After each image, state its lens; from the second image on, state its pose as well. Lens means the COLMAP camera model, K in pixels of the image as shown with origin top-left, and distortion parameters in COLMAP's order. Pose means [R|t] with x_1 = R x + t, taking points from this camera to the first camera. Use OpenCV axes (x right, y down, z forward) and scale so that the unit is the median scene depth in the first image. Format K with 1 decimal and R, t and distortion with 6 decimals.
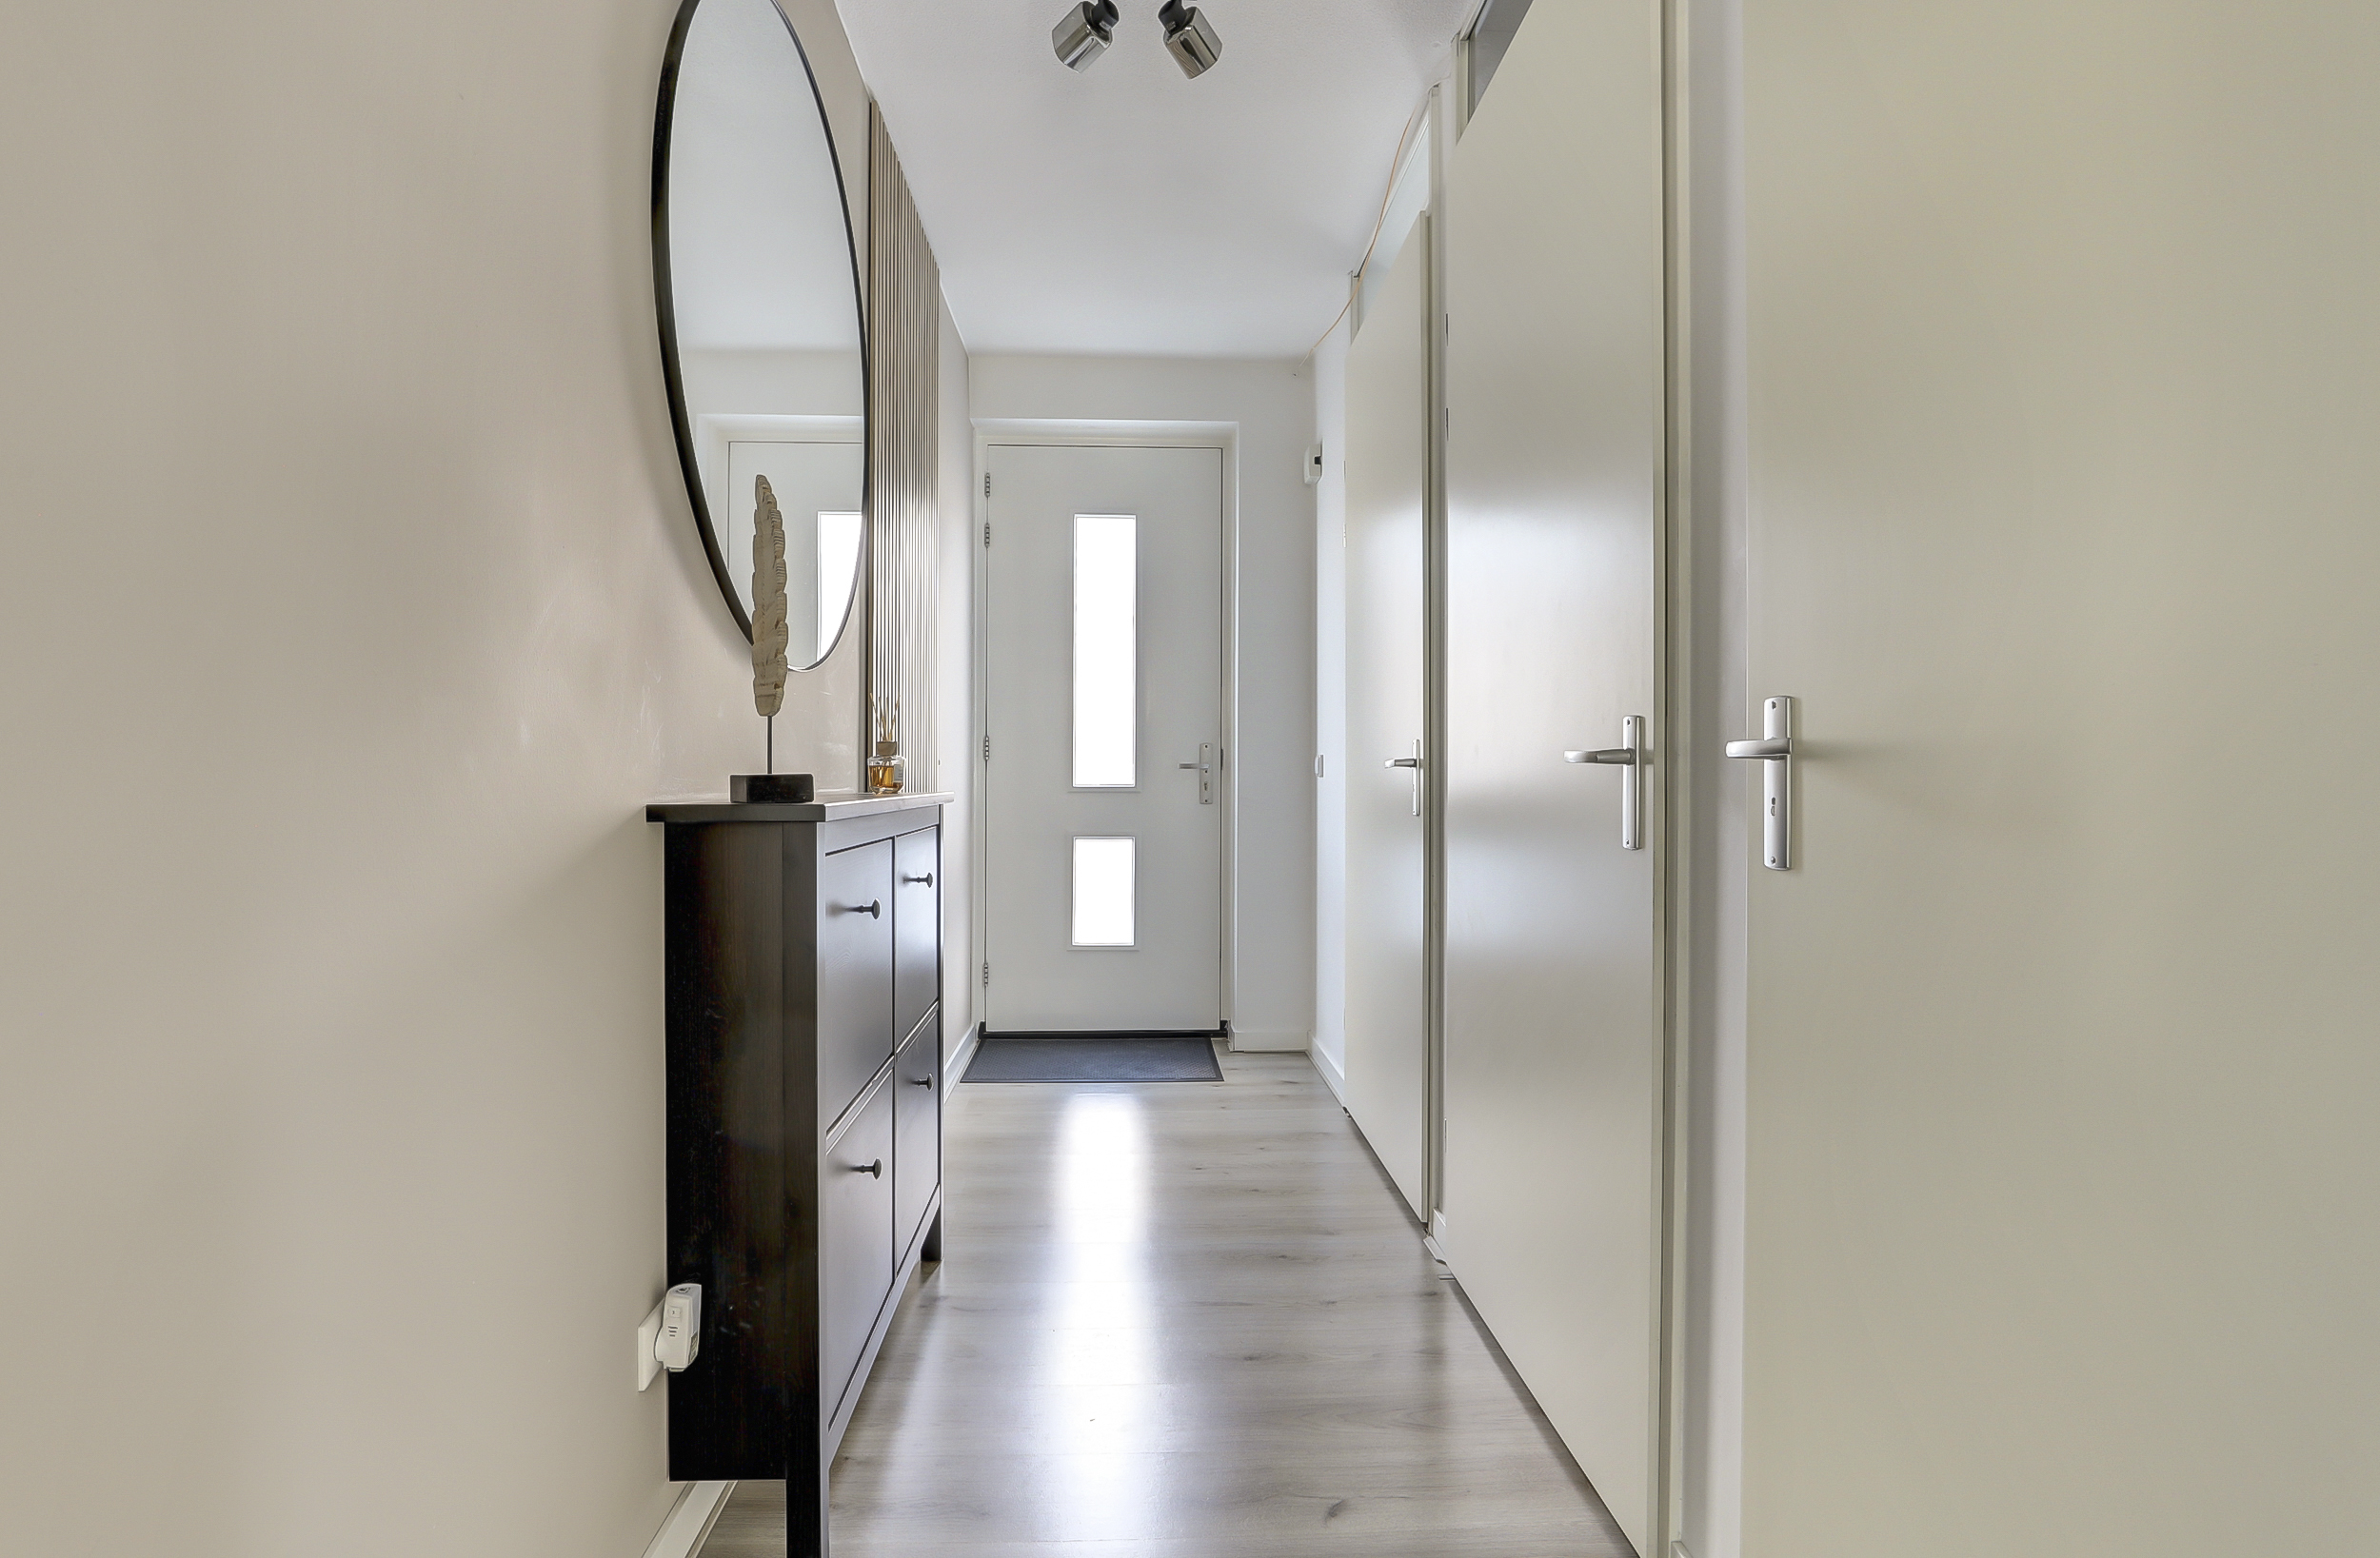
lens RADIAL K [[1130.7, 0, 1188.1], [0, 1130.7, 780.9], [0, 0, 1]] dist [-0.006808, -0.000099]
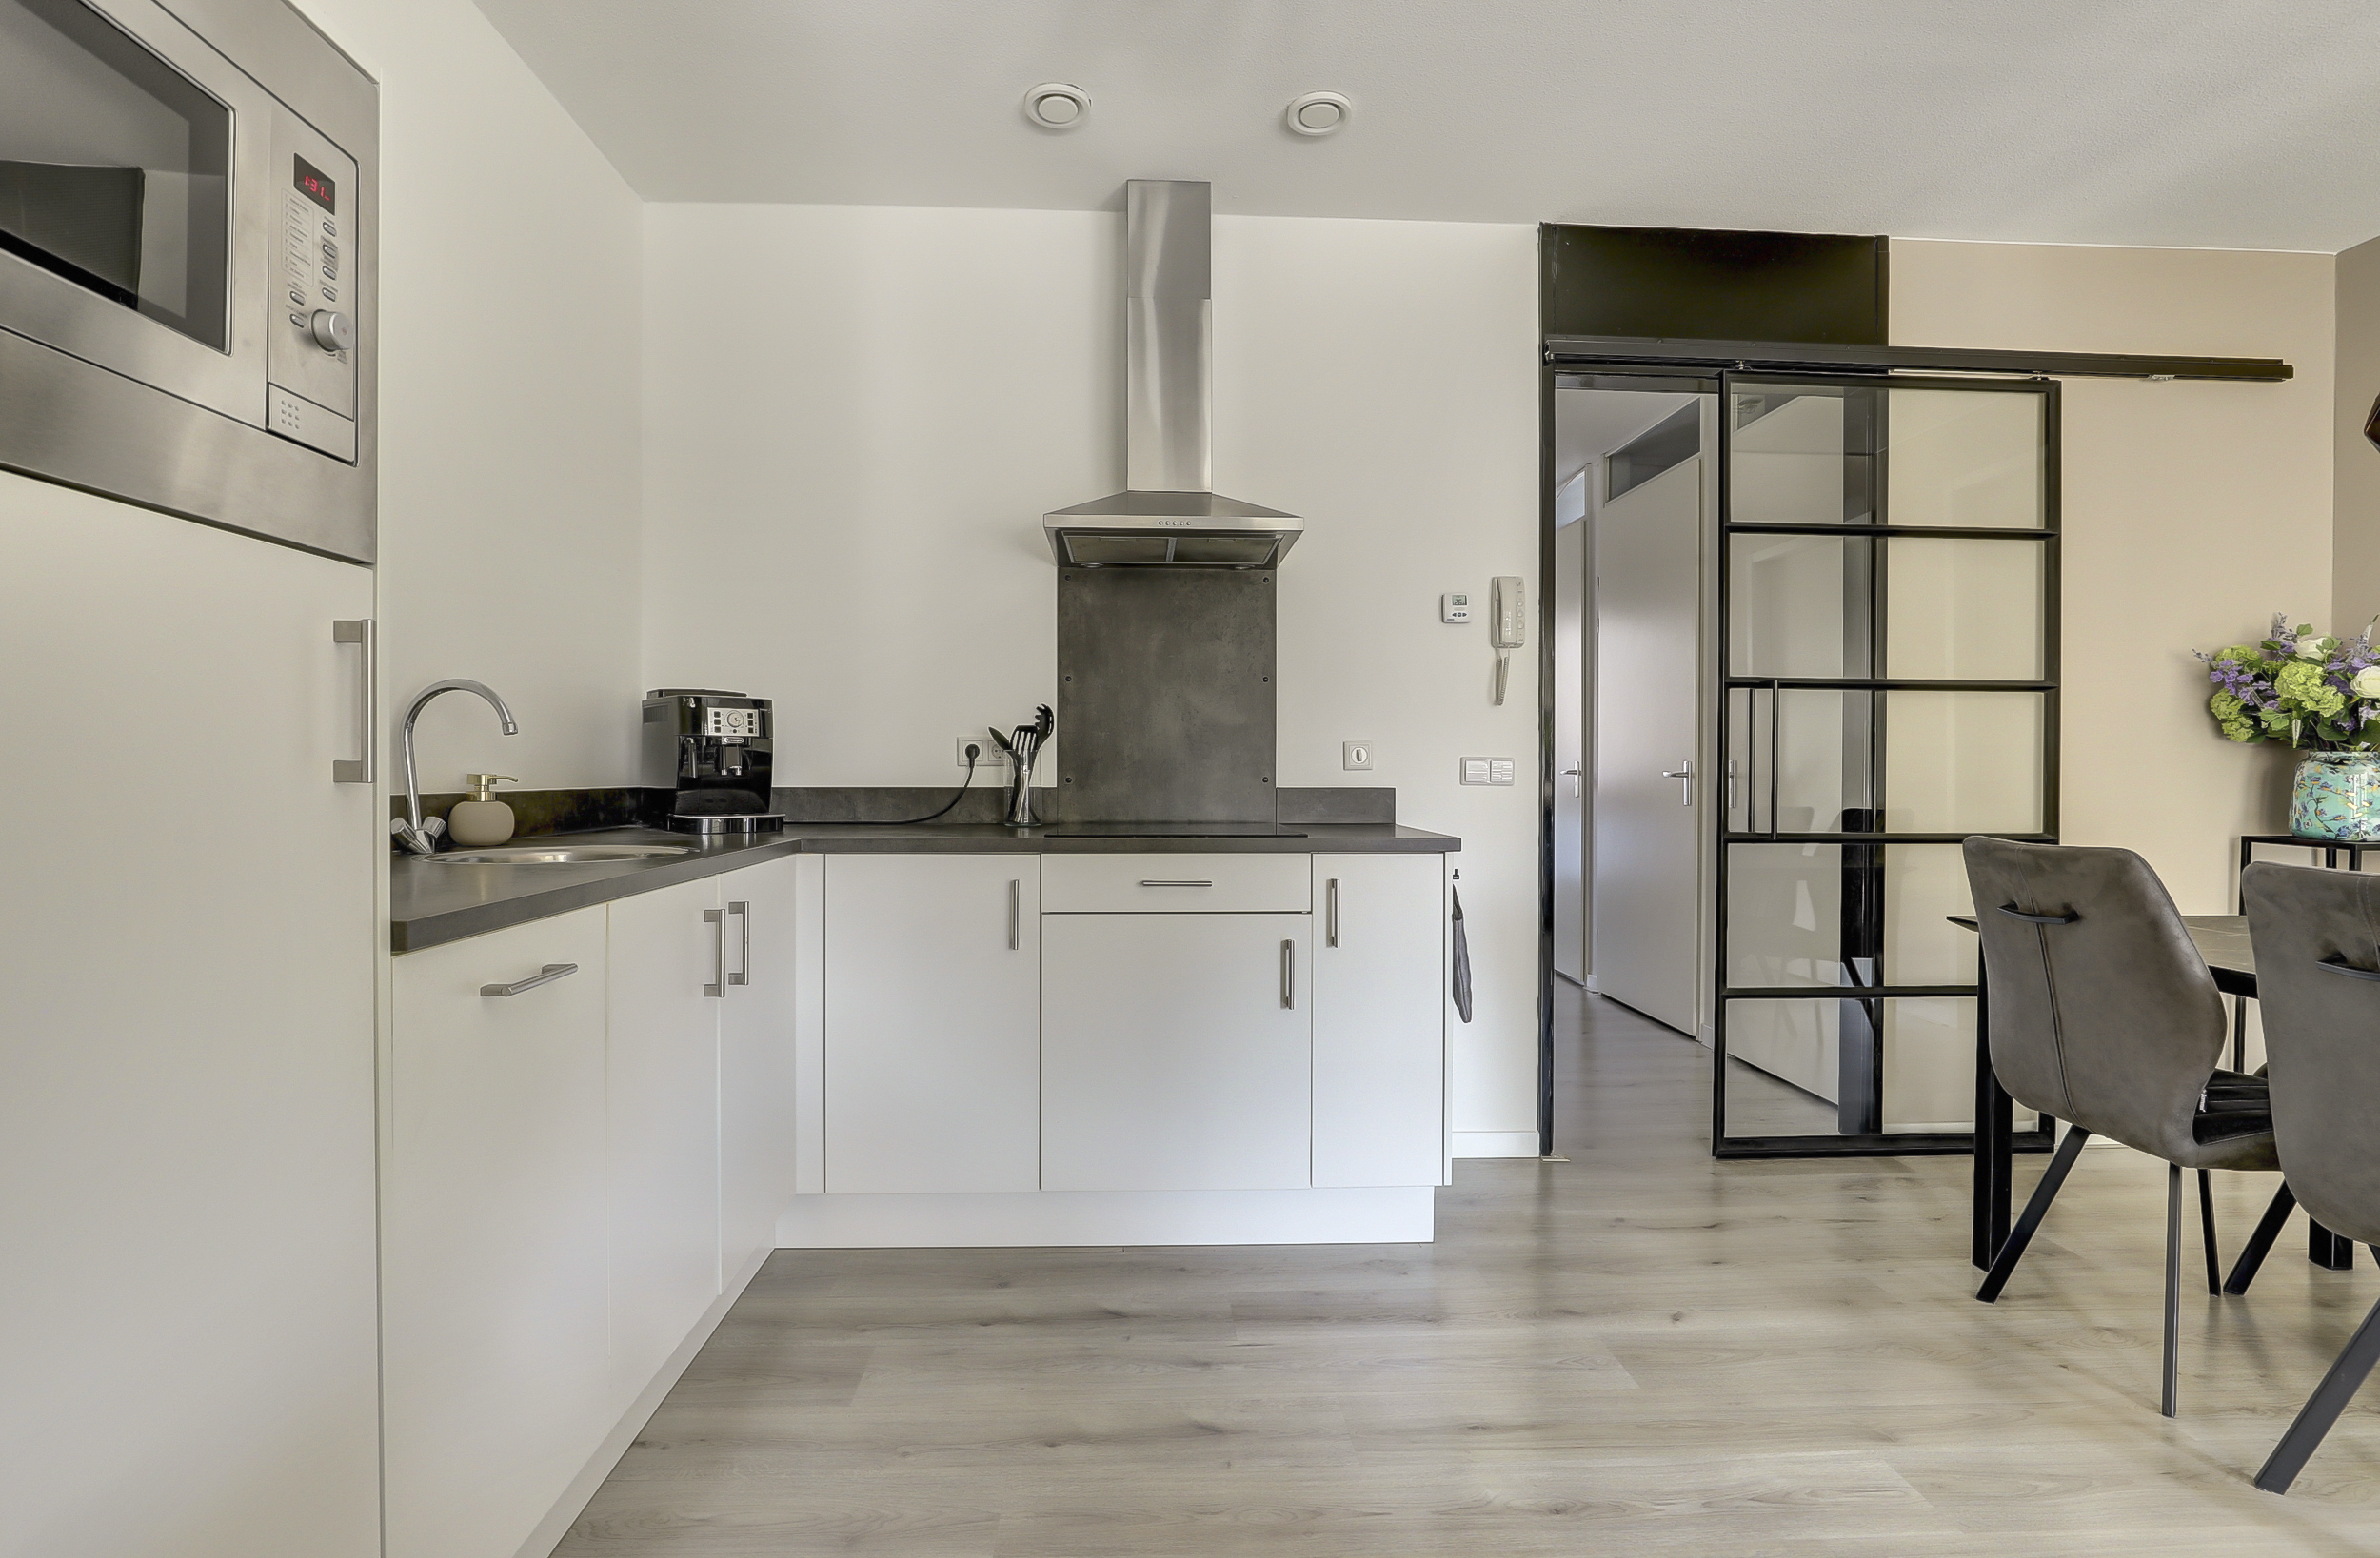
lens RADIAL K [[1130.7, 0, 1188.1], [0, 1130.7, 780.1], [0, 0, 1]] dist [-0.006808, -0.000099]
pose [[0.998172, 0.009188, -0.059734, -0.458018], [-0.008811, 0.999940, 0.006575, -0.010280], [0.059791, -0.006037, 0.998193, -1.262197]]
